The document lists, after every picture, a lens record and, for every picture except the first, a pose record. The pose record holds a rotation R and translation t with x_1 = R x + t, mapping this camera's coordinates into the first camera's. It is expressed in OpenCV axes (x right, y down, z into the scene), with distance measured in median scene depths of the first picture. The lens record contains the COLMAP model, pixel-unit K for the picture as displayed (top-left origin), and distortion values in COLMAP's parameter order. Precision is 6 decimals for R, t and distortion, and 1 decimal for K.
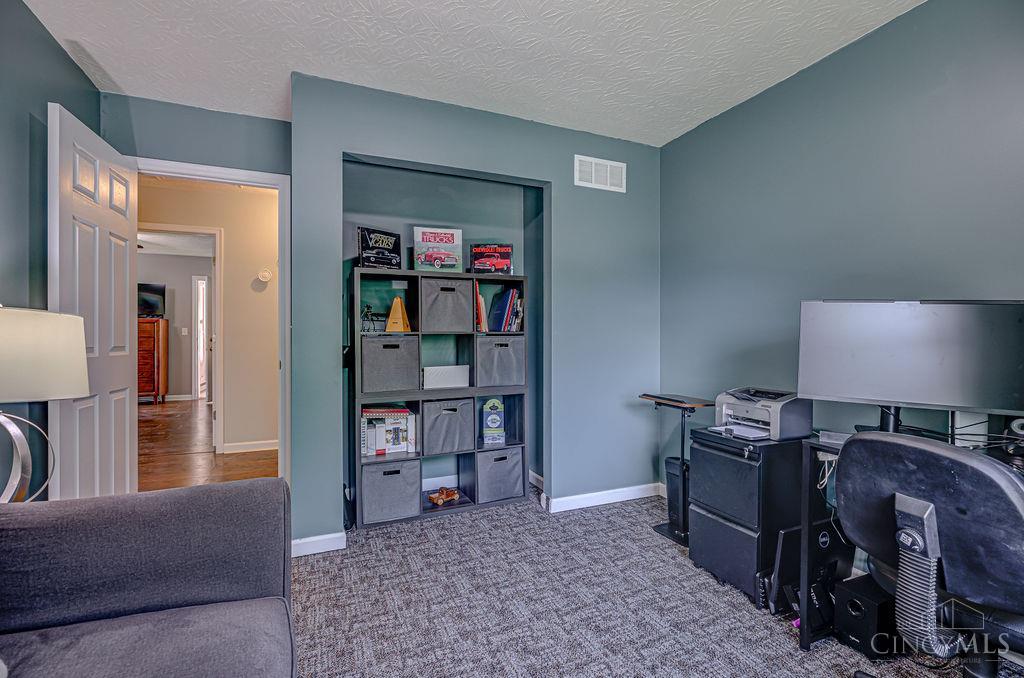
lens RADIAL K [[475.7, 0, 514.6], [0, 475.7, 335.9], [0, 0, 1]] dist [-0.001894, -0.000358]
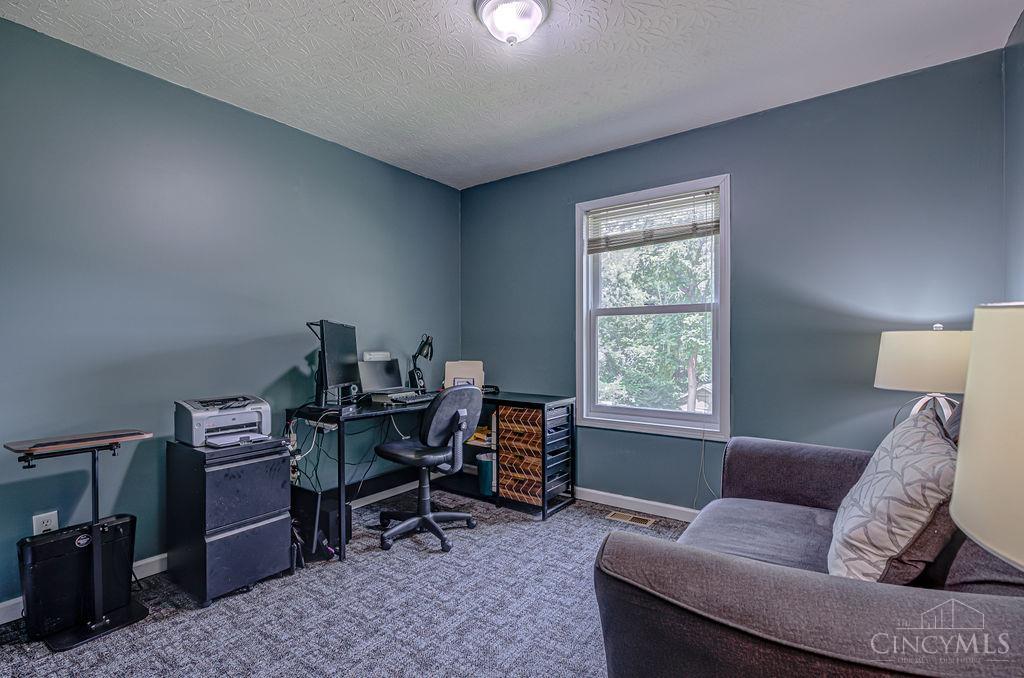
lens RADIAL K [[475.7, 0, 513.5], [0, 475.7, 341.4], [0, 0, 1]] dist [-0.001894, -0.000358]
pose [[-0.514874, 0.001286, 0.857265, -0.725175], [0.006919, 0.999973, 0.002655, -0.007645], [-0.857238, 0.007299, -0.514869, 1.036336]]
